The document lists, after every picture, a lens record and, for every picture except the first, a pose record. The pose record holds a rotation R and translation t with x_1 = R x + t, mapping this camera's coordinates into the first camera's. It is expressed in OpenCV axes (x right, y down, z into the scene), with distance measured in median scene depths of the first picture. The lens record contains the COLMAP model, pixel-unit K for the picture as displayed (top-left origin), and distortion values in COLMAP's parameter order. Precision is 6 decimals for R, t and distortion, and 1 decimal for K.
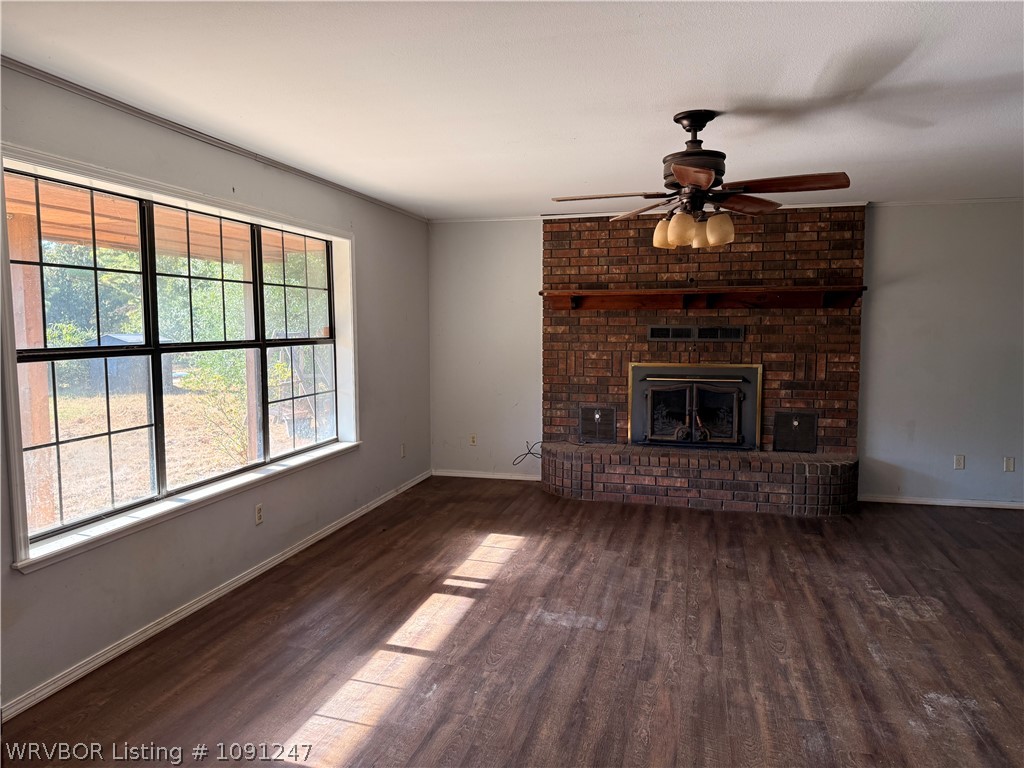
lens RADIAL K [[706.8, 0, 504.5], [0, 706.8, 382.5], [0, 0, 1]] dist [0.022694, -0.040483]
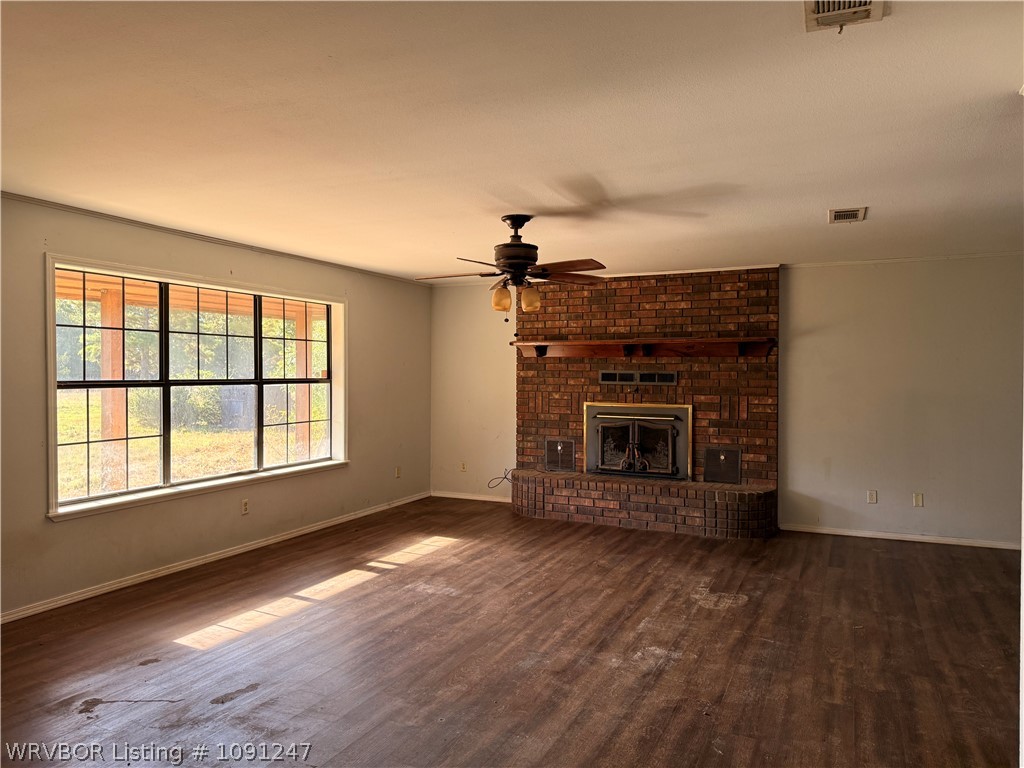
lens RADIAL K [[706.8, 0, 510.9], [0, 706.8, 380.8], [0, 0, 1]] dist [0.022694, -0.040483]
pose [[0.984570, 0.008259, -0.174799, 0.368766], [-0.020473, 0.997463, -0.068185, 0.026309], [0.173792, 0.070711, 0.982240, -0.245703]]
